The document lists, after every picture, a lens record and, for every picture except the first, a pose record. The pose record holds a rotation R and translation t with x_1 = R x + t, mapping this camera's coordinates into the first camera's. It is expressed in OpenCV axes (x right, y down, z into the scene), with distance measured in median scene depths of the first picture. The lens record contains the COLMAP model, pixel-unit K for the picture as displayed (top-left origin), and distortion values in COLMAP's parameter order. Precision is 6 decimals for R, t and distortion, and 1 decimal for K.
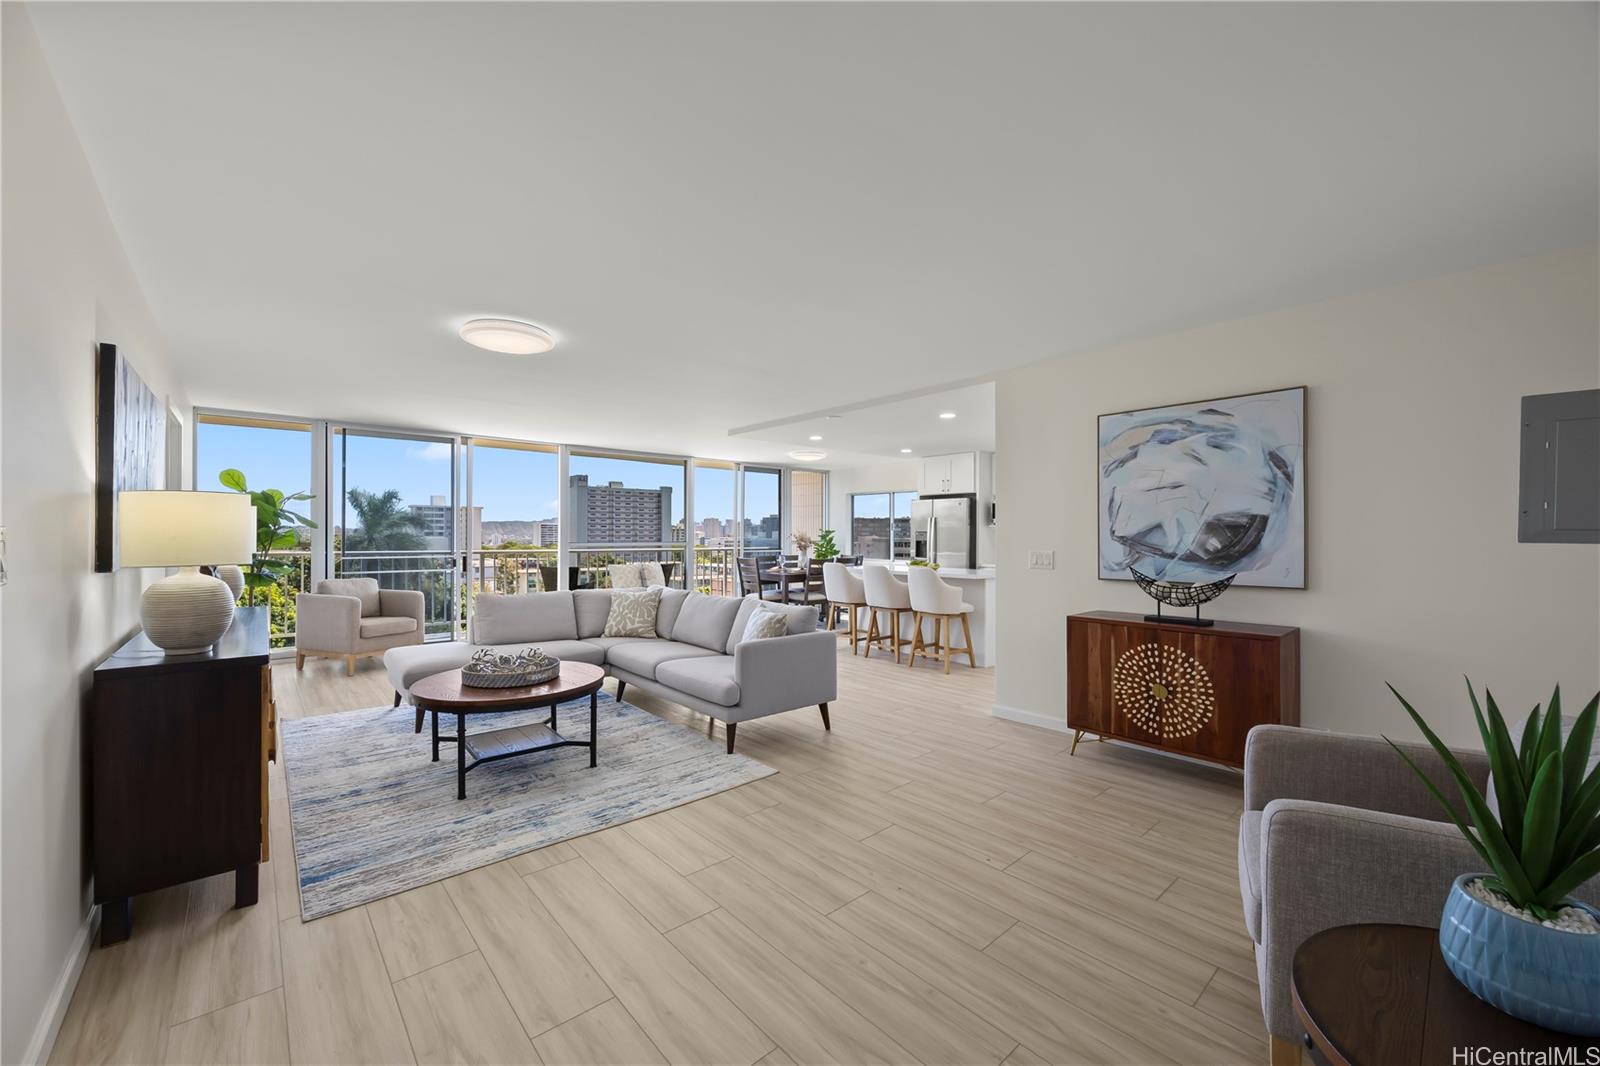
lens RADIAL K [[624.3, 0, 795.4], [0, 624.3, 531.3], [0, 0, 1]] dist [-0.002443, -0.000105]
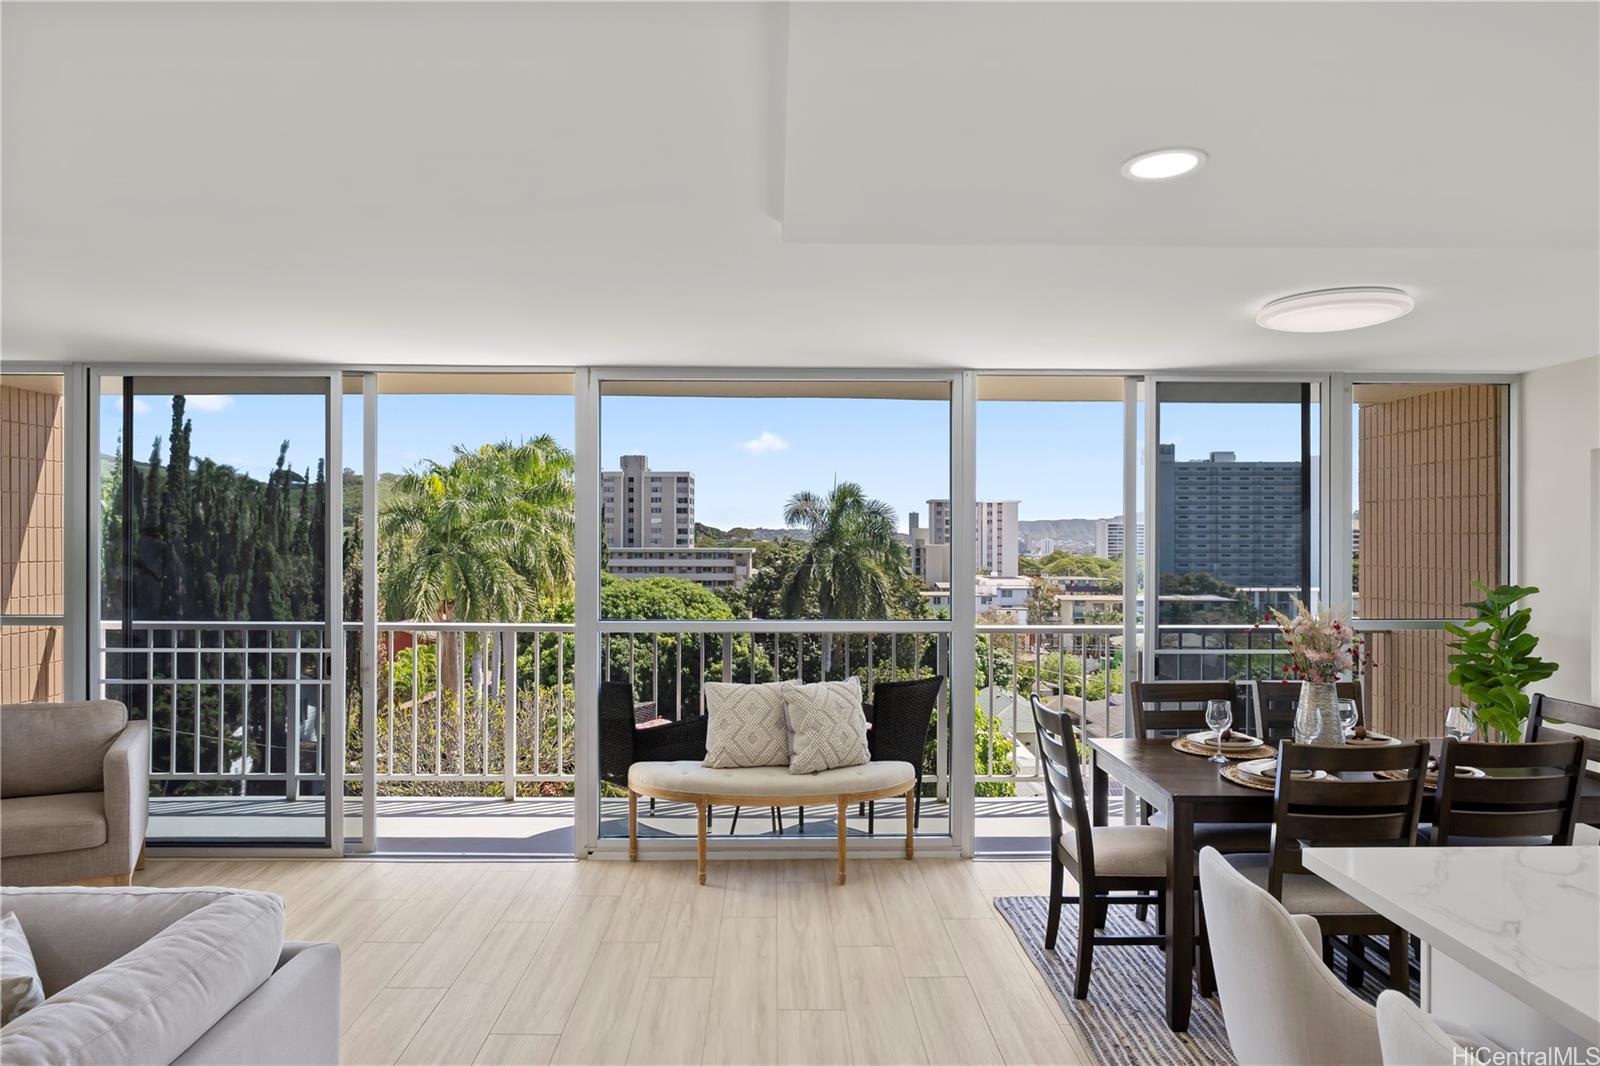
lens RADIAL K [[980.7, 0, 777.8], [0, 980.7, 534.9], [0, 0, 1]] dist [-0.030944, 0.003126]
pose [[0.755089, -0.005141, -0.655602, 0.184226], [0.005271, 0.999985, -0.001771, -0.051559], [0.655601, -0.002118, 0.755104, 0.961030]]
